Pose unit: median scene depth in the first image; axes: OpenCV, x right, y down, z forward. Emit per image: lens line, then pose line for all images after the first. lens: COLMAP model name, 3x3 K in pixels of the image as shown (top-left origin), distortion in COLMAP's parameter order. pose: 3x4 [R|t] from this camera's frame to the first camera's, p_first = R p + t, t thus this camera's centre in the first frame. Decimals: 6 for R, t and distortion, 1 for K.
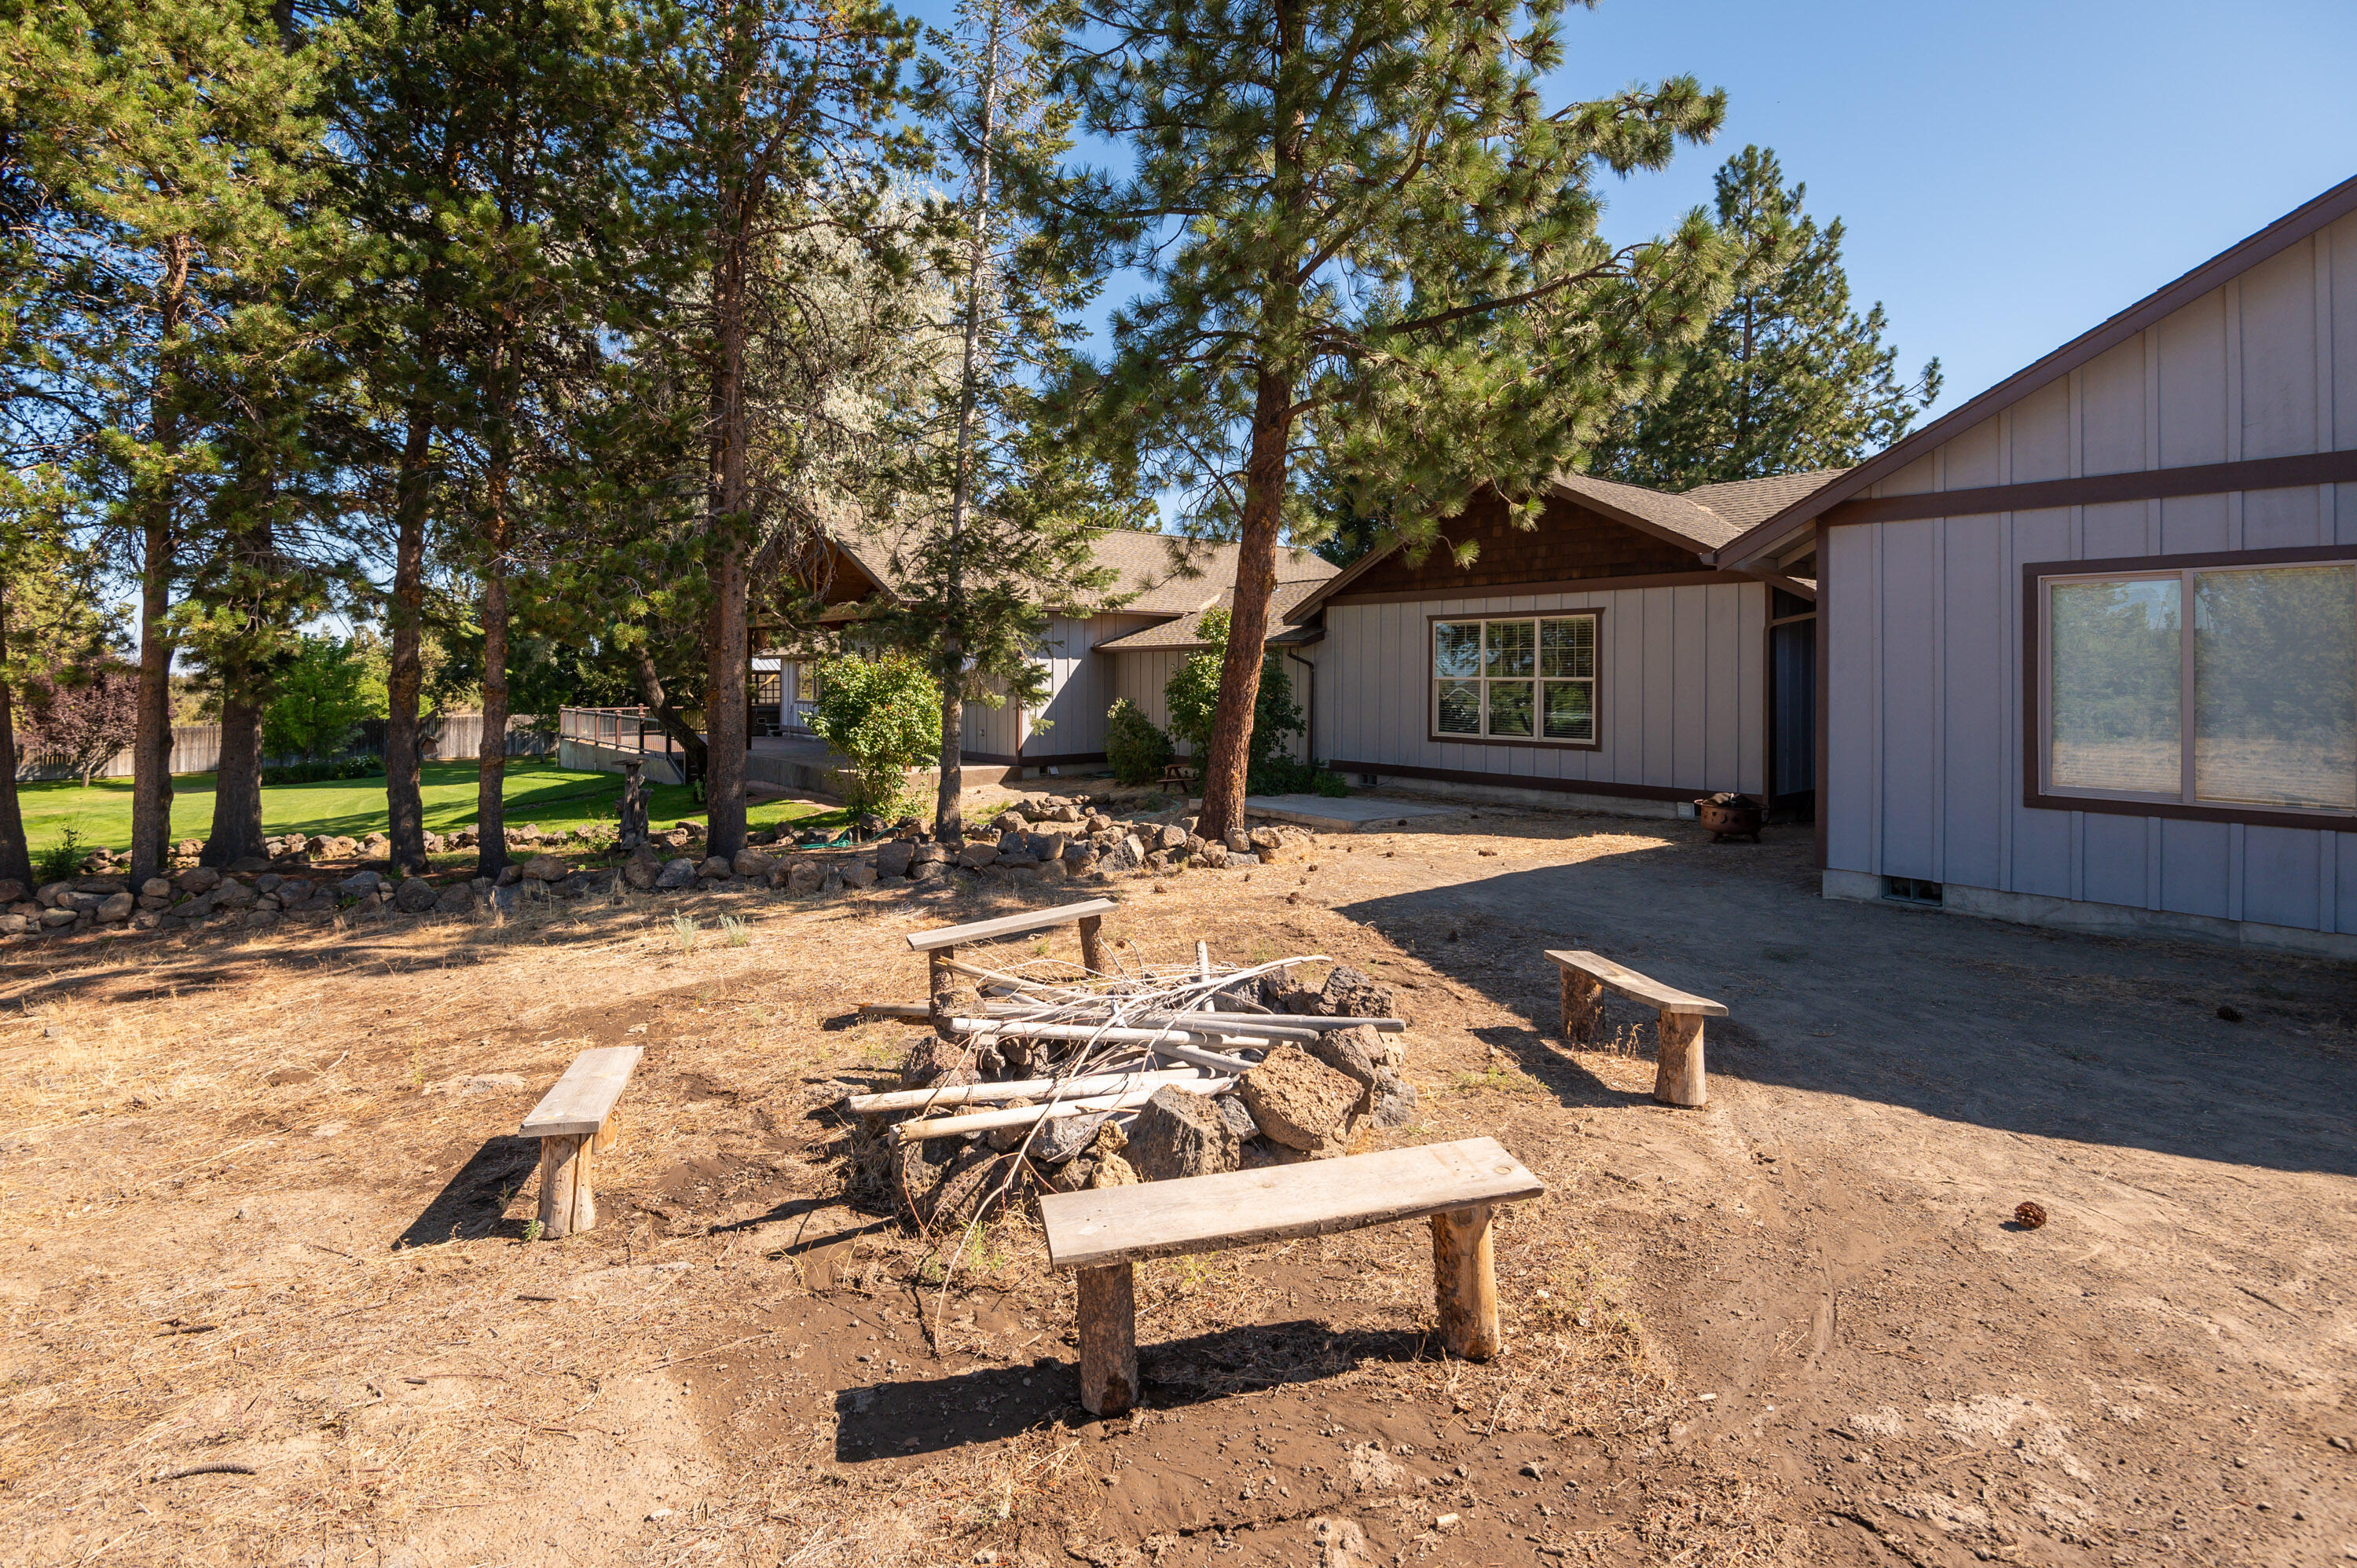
lens RADIAL K [[1161.6, 0, 1169.6], [0, 1161.6, 674.1], [0, 0, 1]] dist [-0.014110, -0.003394]
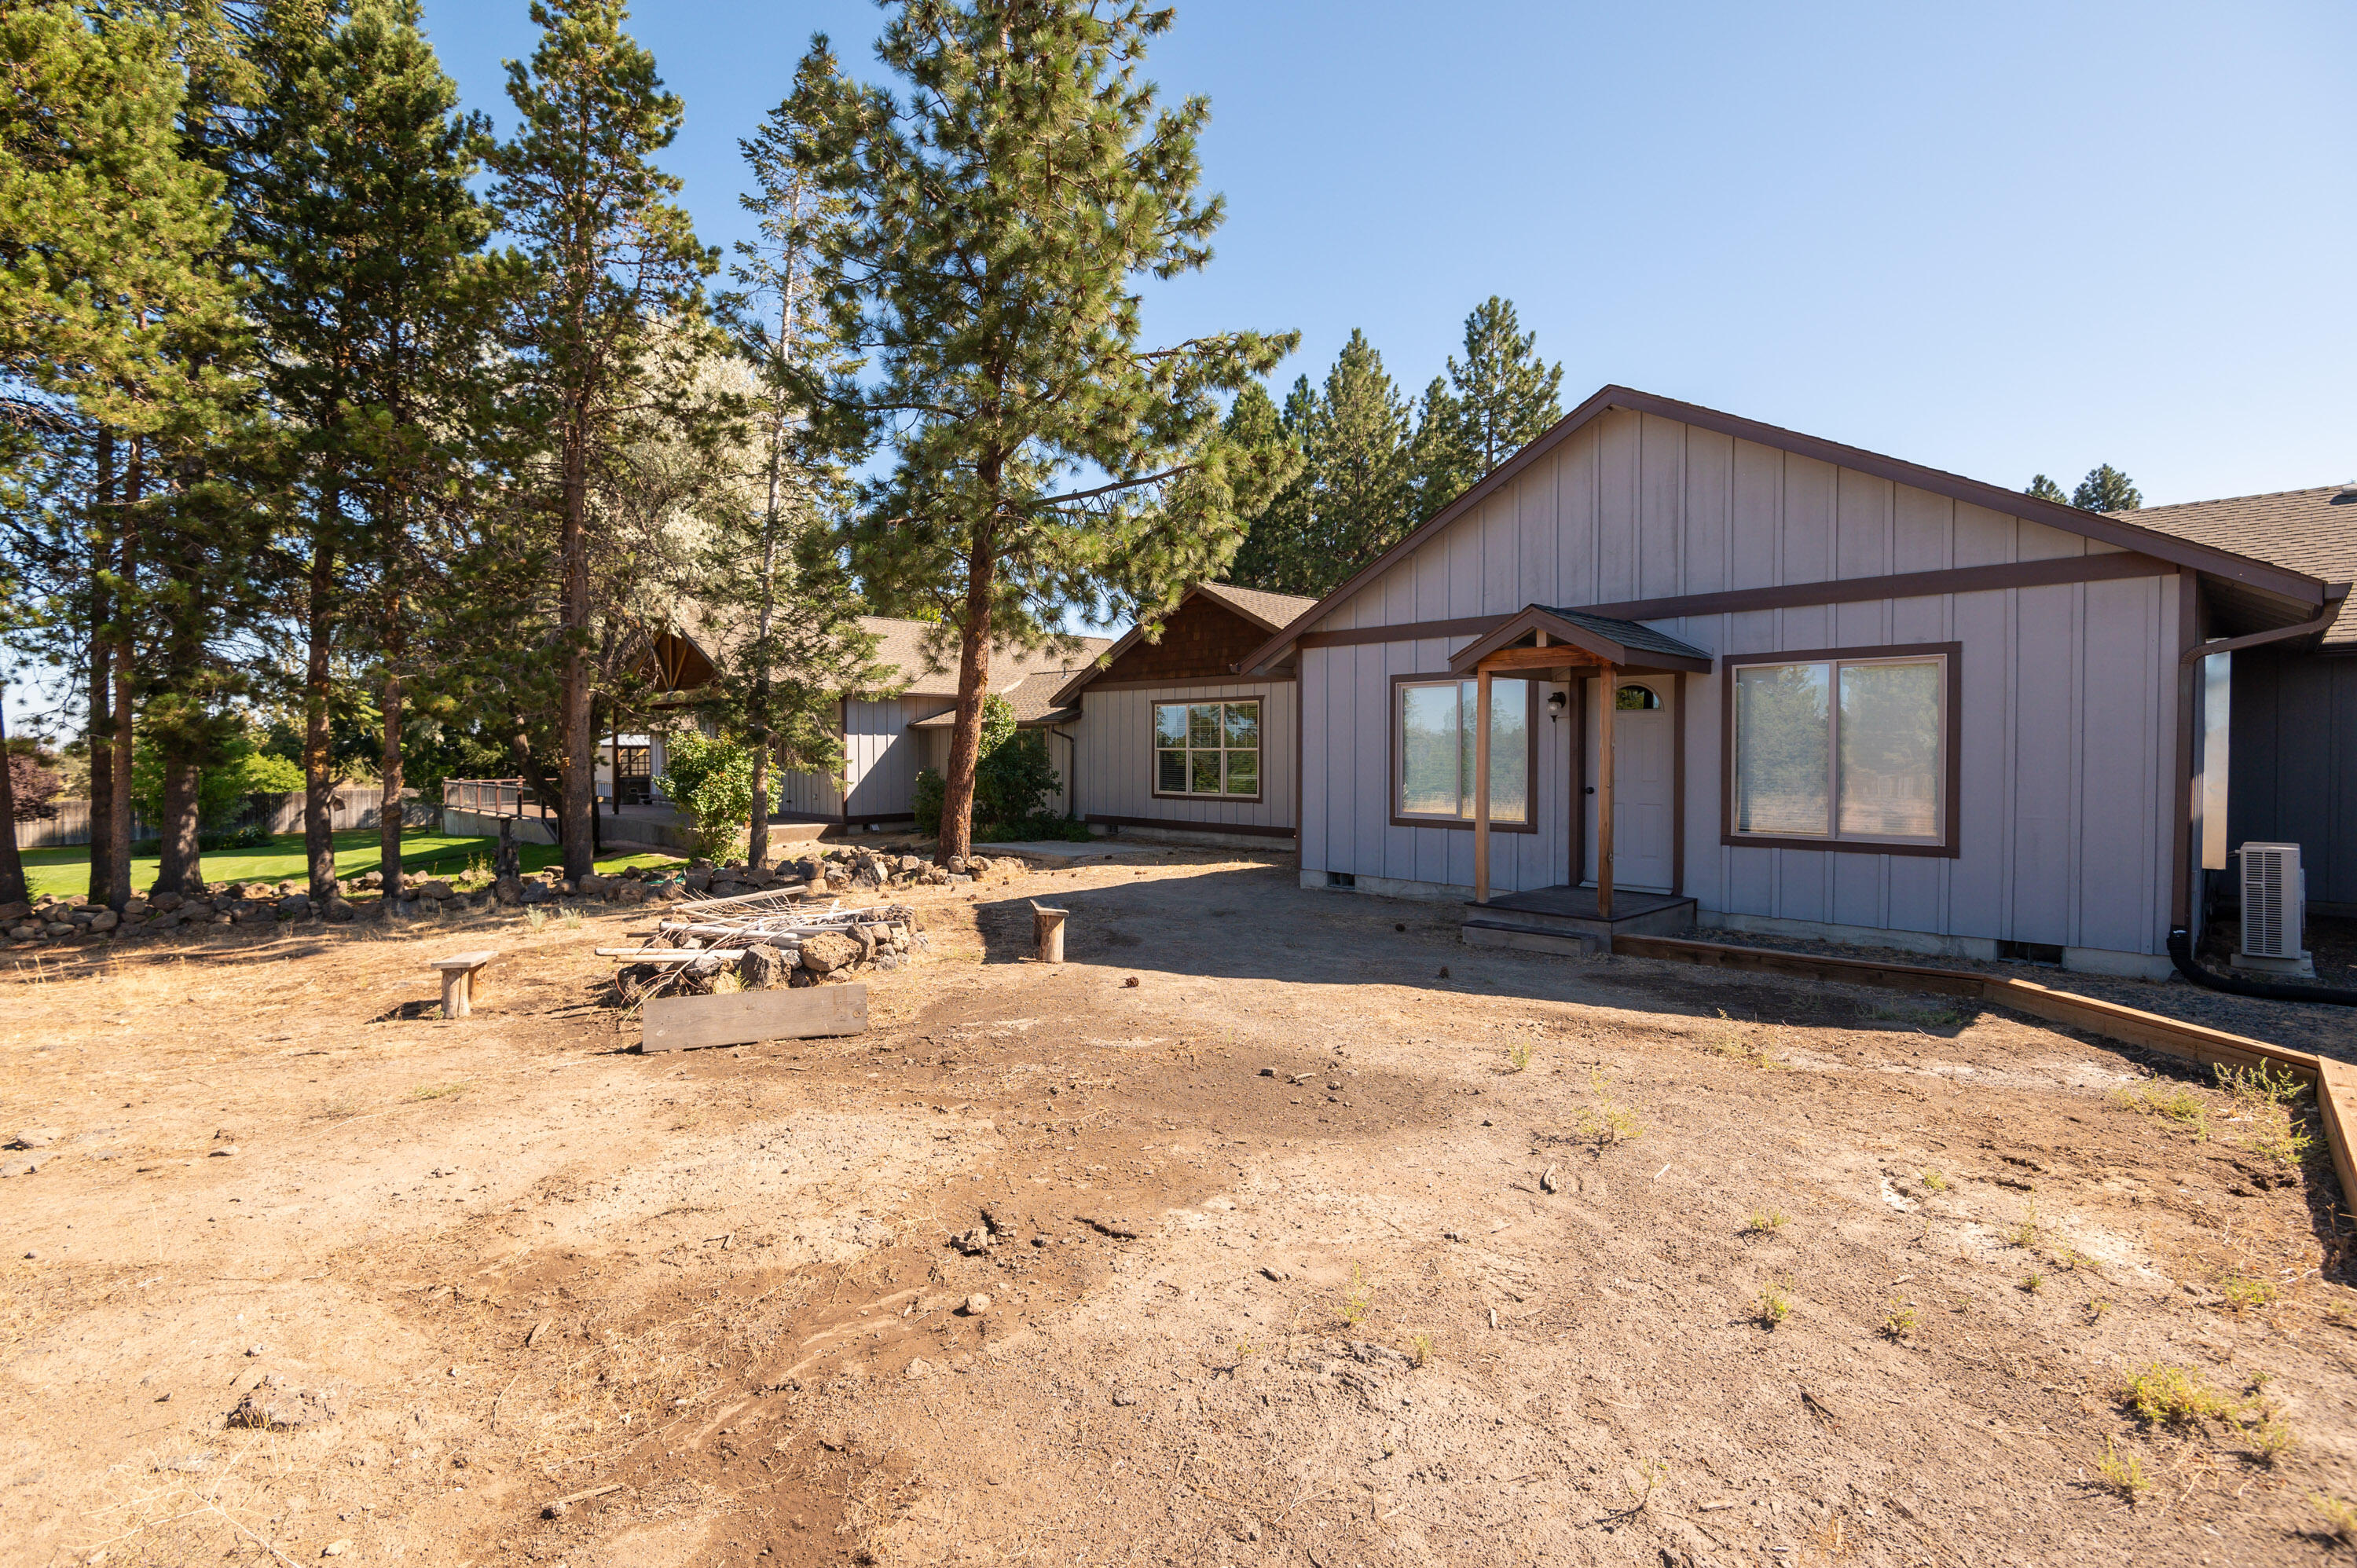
lens RADIAL K [[1161.6, 0, 1180.8], [0, 1161.6, 778.4], [0, 0, 1]] dist [-0.014110, -0.003394]
pose [[0.996418, -0.005277, 0.084396, 0.169434], [0.003136, 0.999670, 0.025481, 0.003652], [-0.084502, -0.025125, 0.996106, -0.326952]]
